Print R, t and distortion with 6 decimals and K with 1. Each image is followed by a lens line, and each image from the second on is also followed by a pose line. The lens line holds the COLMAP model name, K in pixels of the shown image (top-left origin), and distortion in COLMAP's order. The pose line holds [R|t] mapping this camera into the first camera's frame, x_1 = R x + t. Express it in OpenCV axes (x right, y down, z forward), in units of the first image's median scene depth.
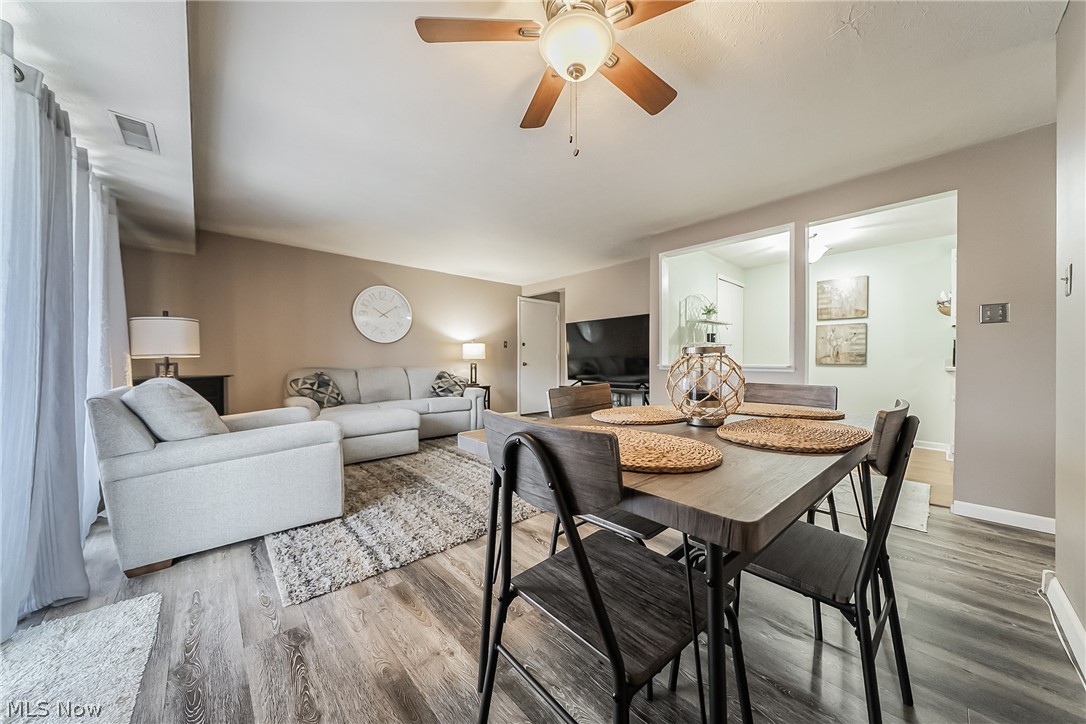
lens RADIAL K [[366.4, 0, 541.4], [0, 366.4, 357.3], [0, 0, 1]] dist [0.001903, 0.000078]
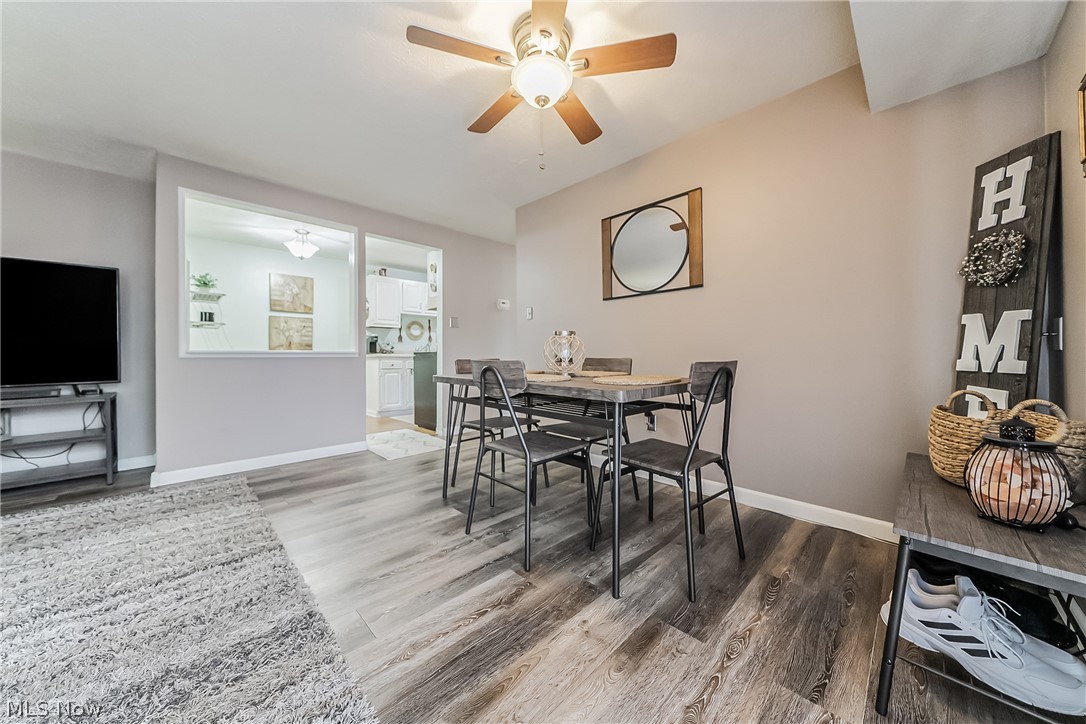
lens RADIAL K [[366.4, 0, 541.4], [0, 366.4, 357.3], [0, 0, 1]] dist [0.001903, 0.000078]
pose [[-0.021995, -0.008098, 0.999725, -0.469382], [-0.005460, 0.999953, 0.007979, 0.028491], [-0.999743, -0.005283, -0.022038, 0.432989]]
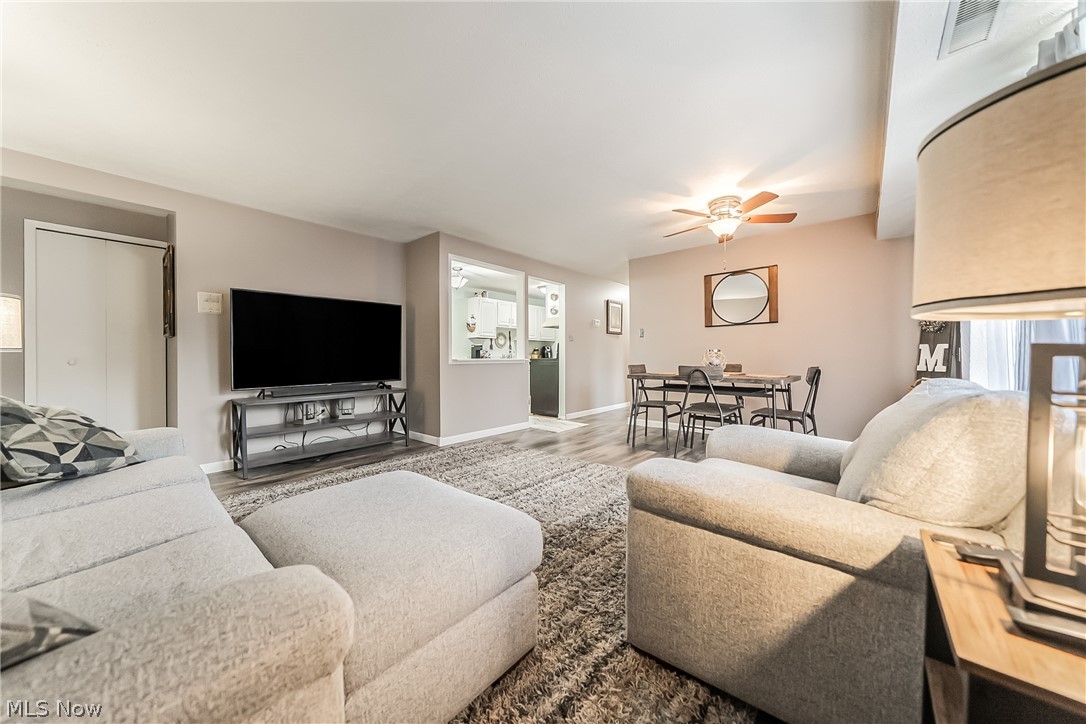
lens RADIAL K [[365.5, 0, 543.0], [0, 365.5, 362.0], [0, 0, 1]] dist [-0.001223, -0.000135]
pose [[-0.096295, -0.012944, 0.995269, -0.936250], [-0.005355, 0.999908, 0.012486, 0.014927], [-0.995338, -0.004127, -0.096355, 1.046283]]
